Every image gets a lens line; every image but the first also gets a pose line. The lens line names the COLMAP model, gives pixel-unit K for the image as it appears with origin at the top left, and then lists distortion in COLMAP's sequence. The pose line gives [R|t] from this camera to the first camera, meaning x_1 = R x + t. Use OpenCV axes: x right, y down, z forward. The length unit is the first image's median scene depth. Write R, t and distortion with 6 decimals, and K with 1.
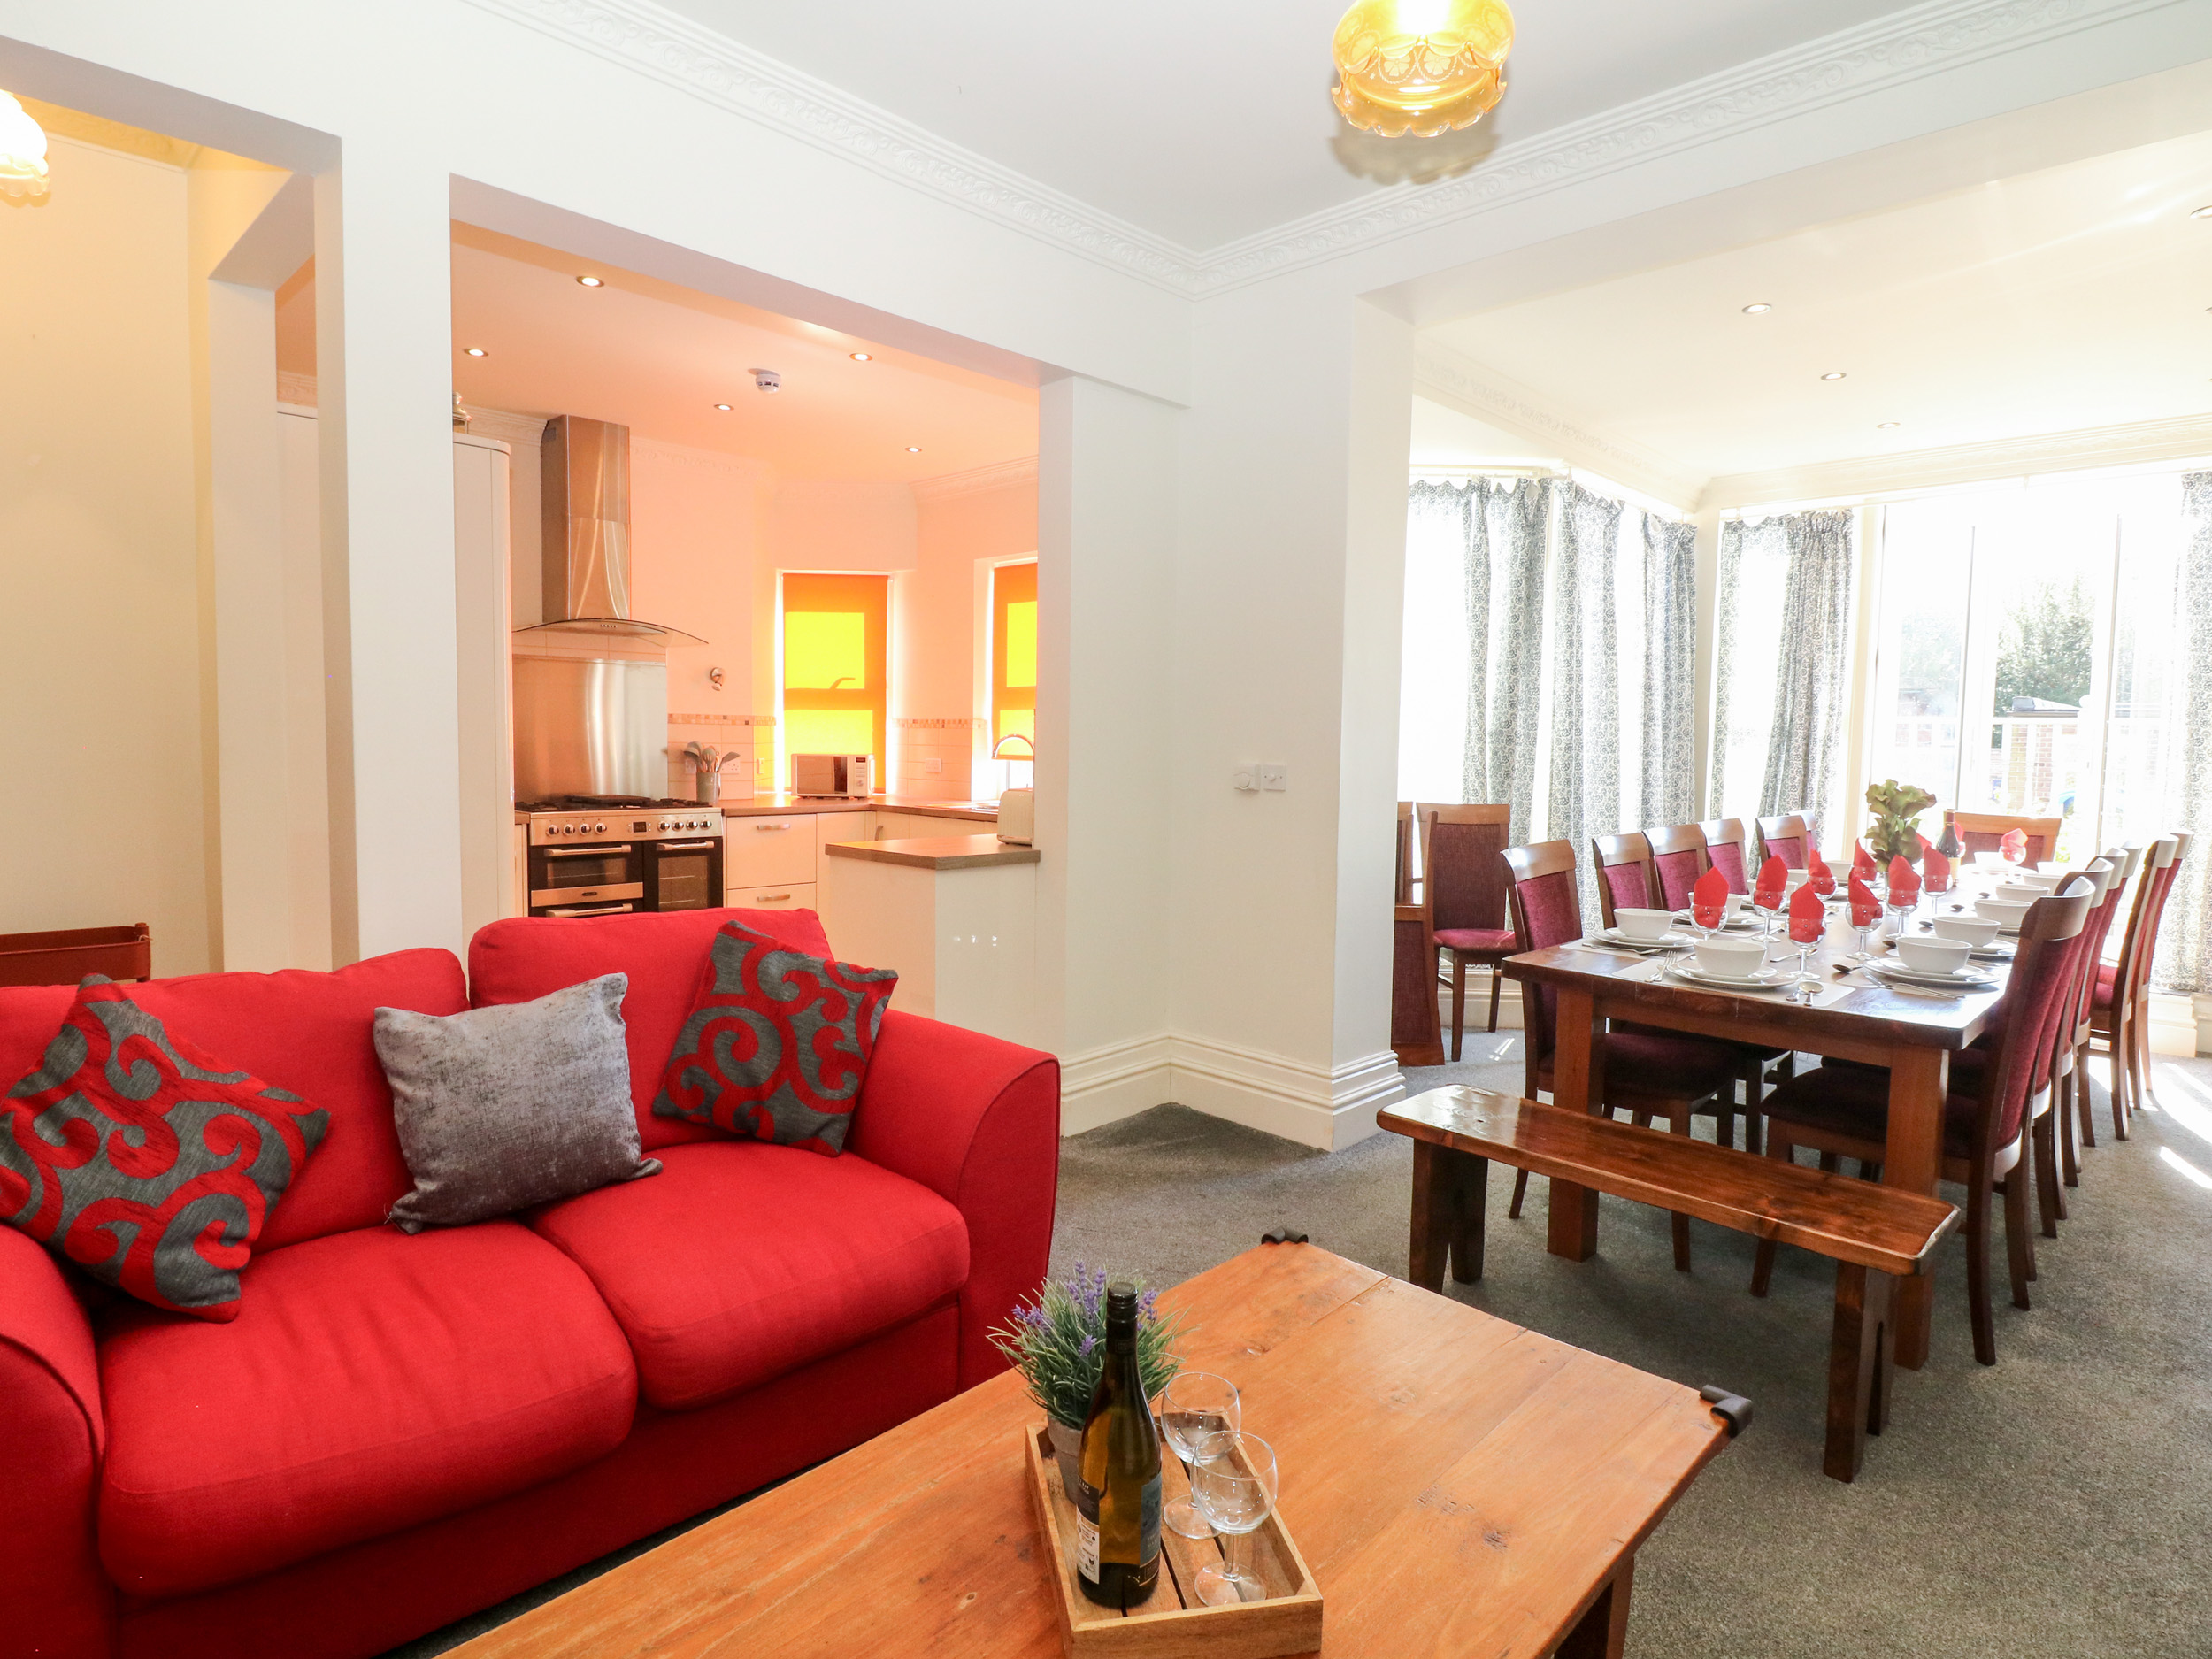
lens RADIAL K [[1152.9, 0, 1115.5], [0, 1152.9, 820.2], [0, 0, 1]] dist [-0.014598, -0.005171]
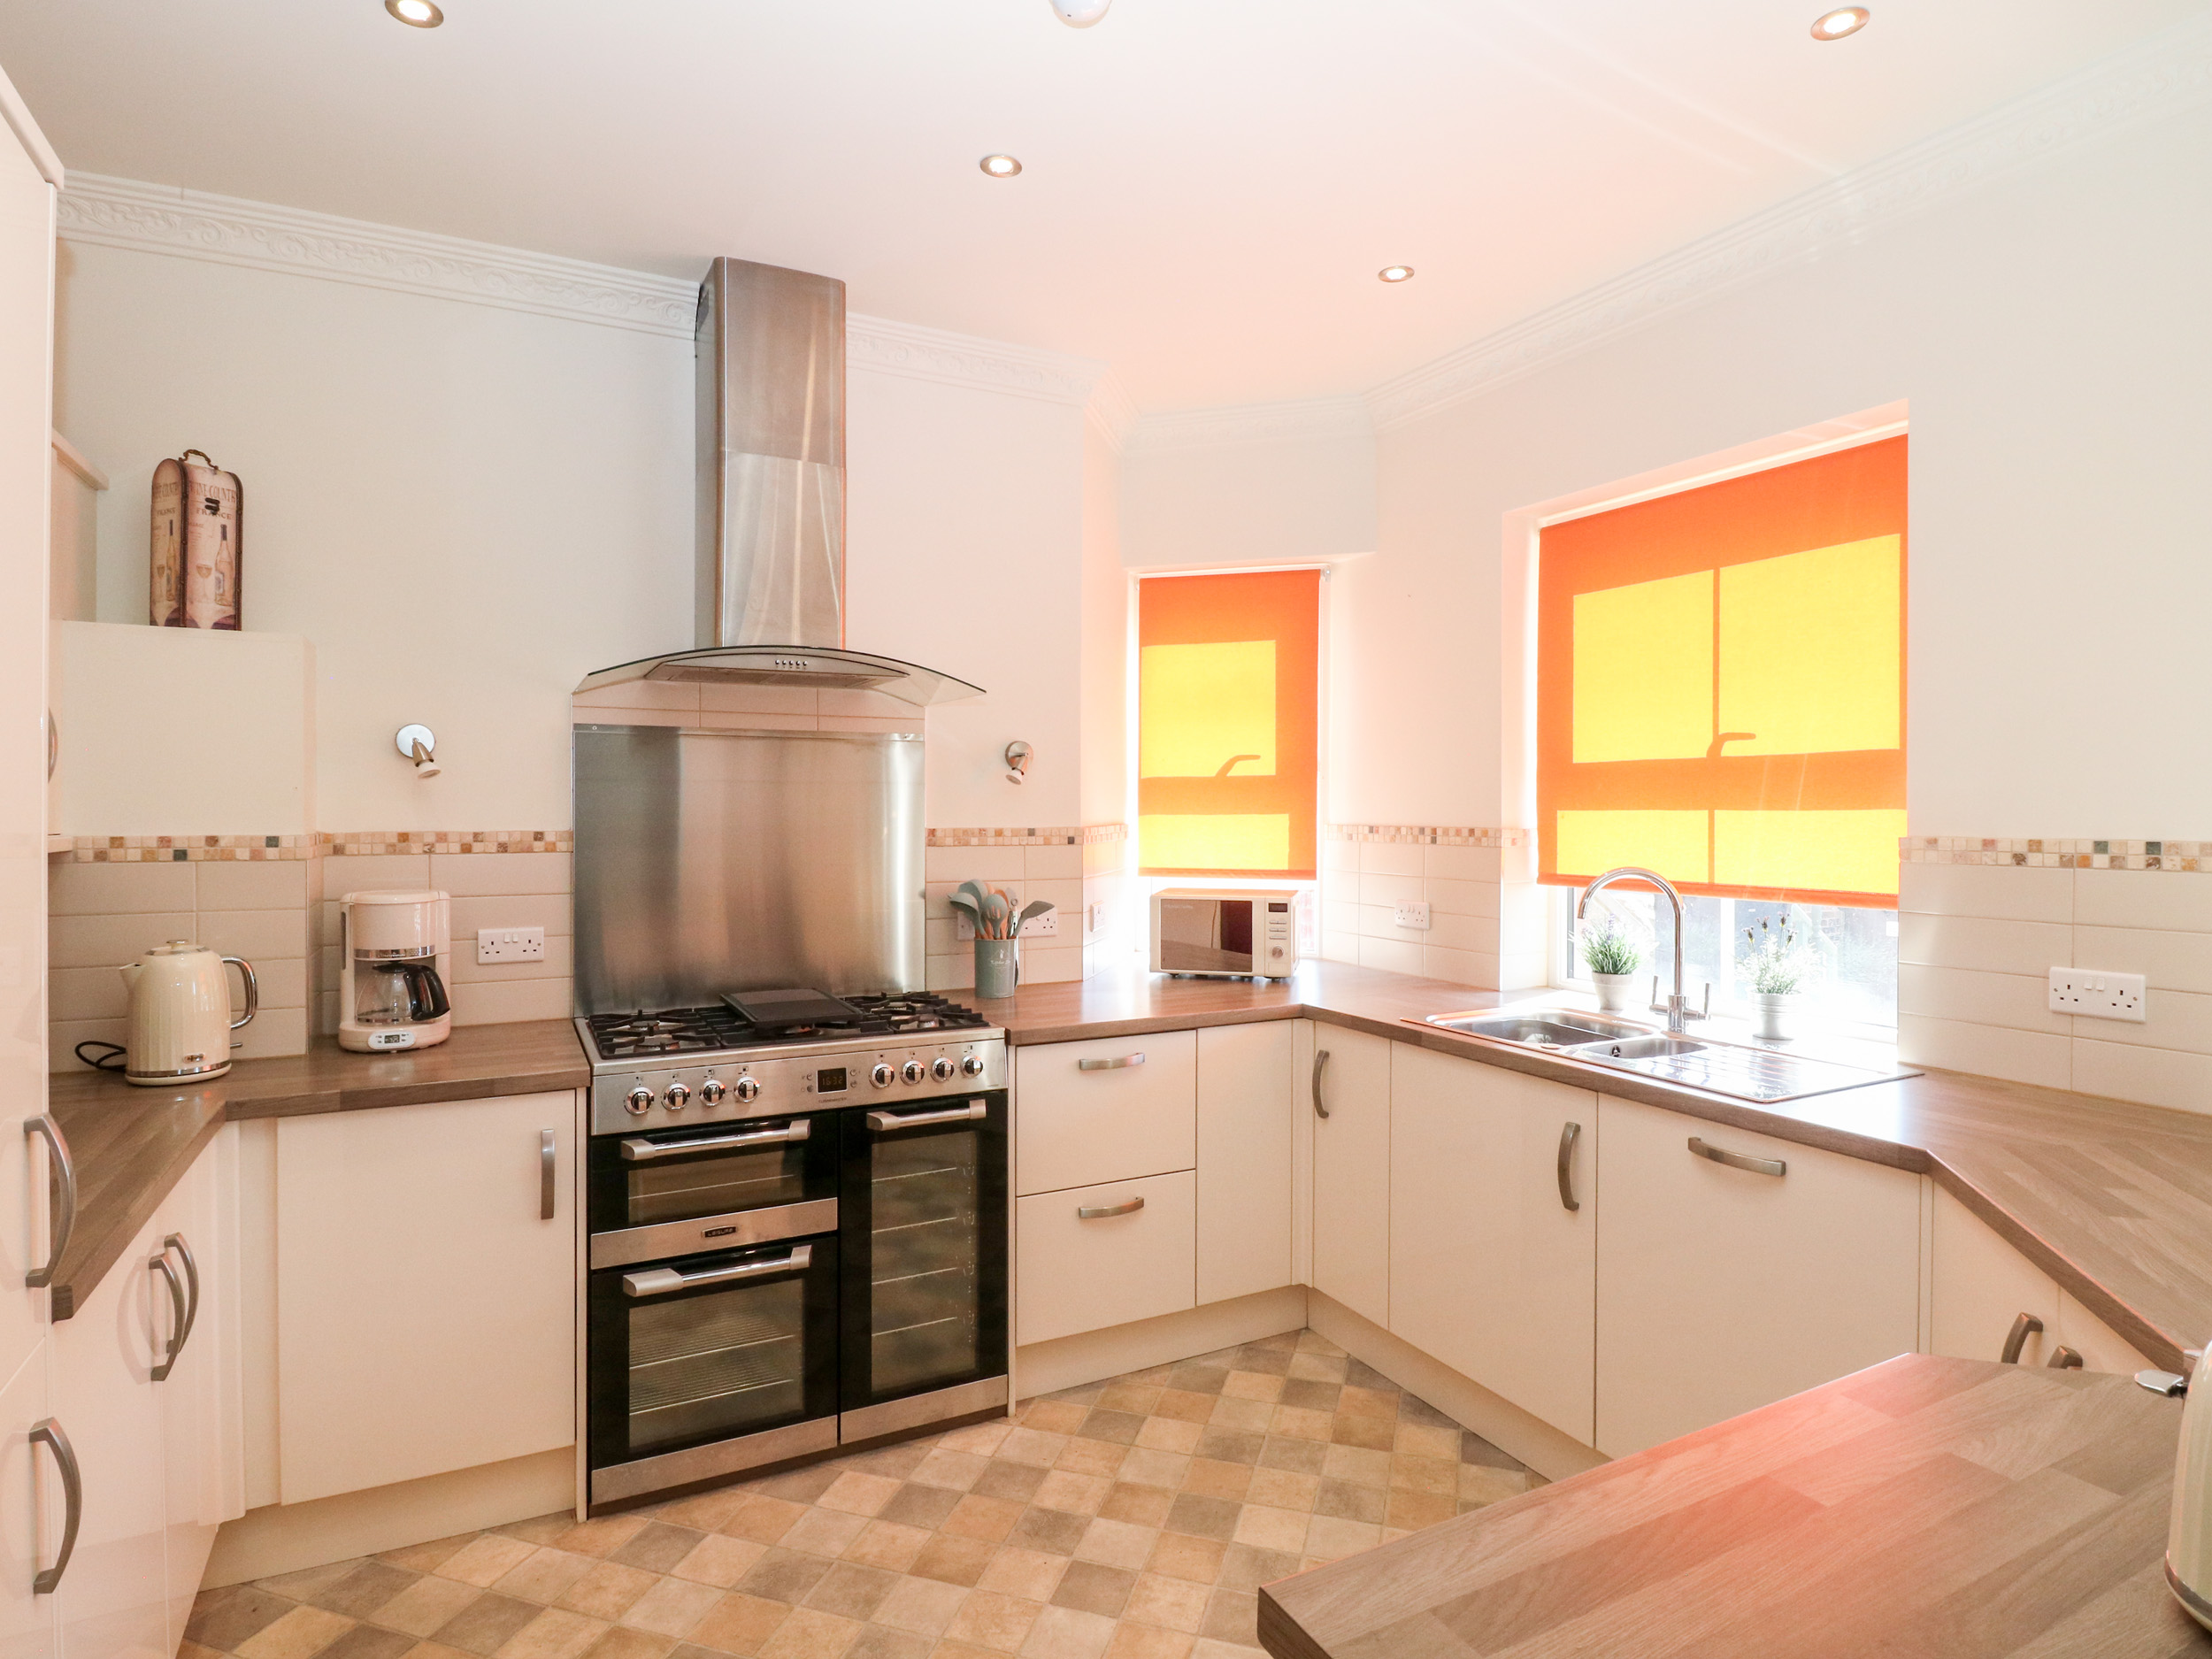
lens RADIAL K [[1152.9, 0, 1106.5], [0, 1152.9, 829.1], [0, 0, 1]] dist [-0.014598, -0.005171]
pose [[0.948688, -0.011609, -0.316001, -0.135885], [-0.008665, 0.997996, -0.062680, -0.057802], [0.316095, 0.062202, 0.946686, 0.501782]]
